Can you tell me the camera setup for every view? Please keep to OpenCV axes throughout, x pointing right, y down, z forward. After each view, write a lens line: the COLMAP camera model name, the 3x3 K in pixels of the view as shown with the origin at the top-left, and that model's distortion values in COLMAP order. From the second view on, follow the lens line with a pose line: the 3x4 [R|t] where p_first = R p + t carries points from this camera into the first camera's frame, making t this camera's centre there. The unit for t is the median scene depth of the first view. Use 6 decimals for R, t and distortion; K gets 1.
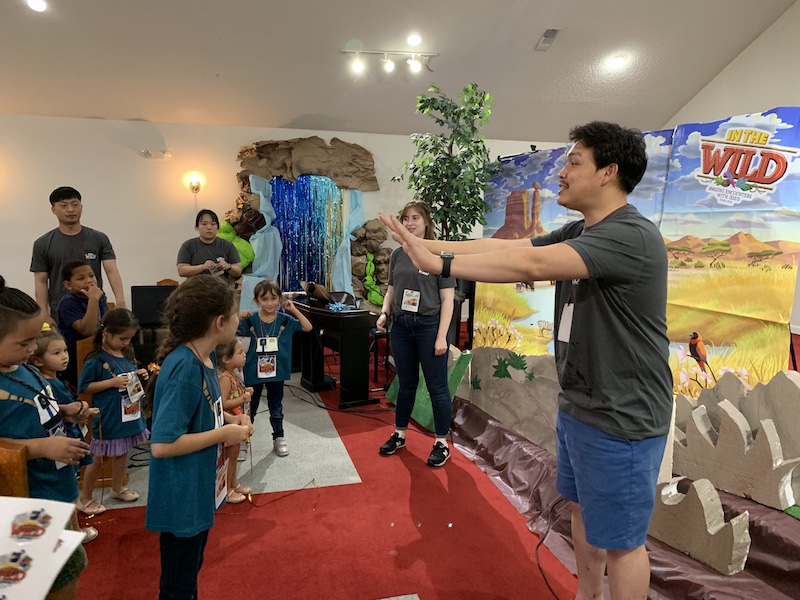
lens RADIAL K [[612.3, 0, 410.0], [0, 612.3, 283.9], [0, 0, 1]] dist [0.019730, -0.004747]
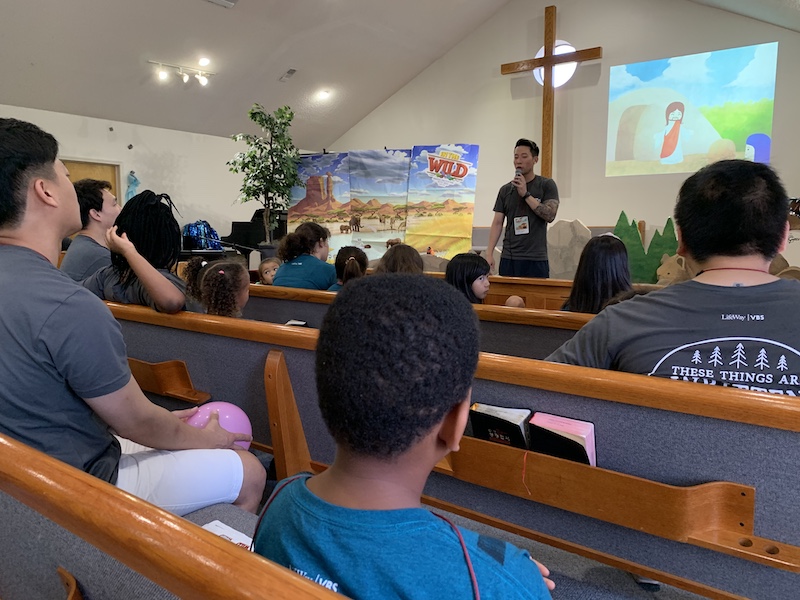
lens RADIAL K [[608.7, 0, 390.8], [0, 608.7, 322.9], [0, 0, 1]] dist [0.044278, -0.195263]
pose [[0.803010, -0.081770, 0.590329, -0.881854], [0.046846, 0.996138, 0.074258, 0.171282], [-0.594121, -0.031976, 0.803740, -0.598250]]
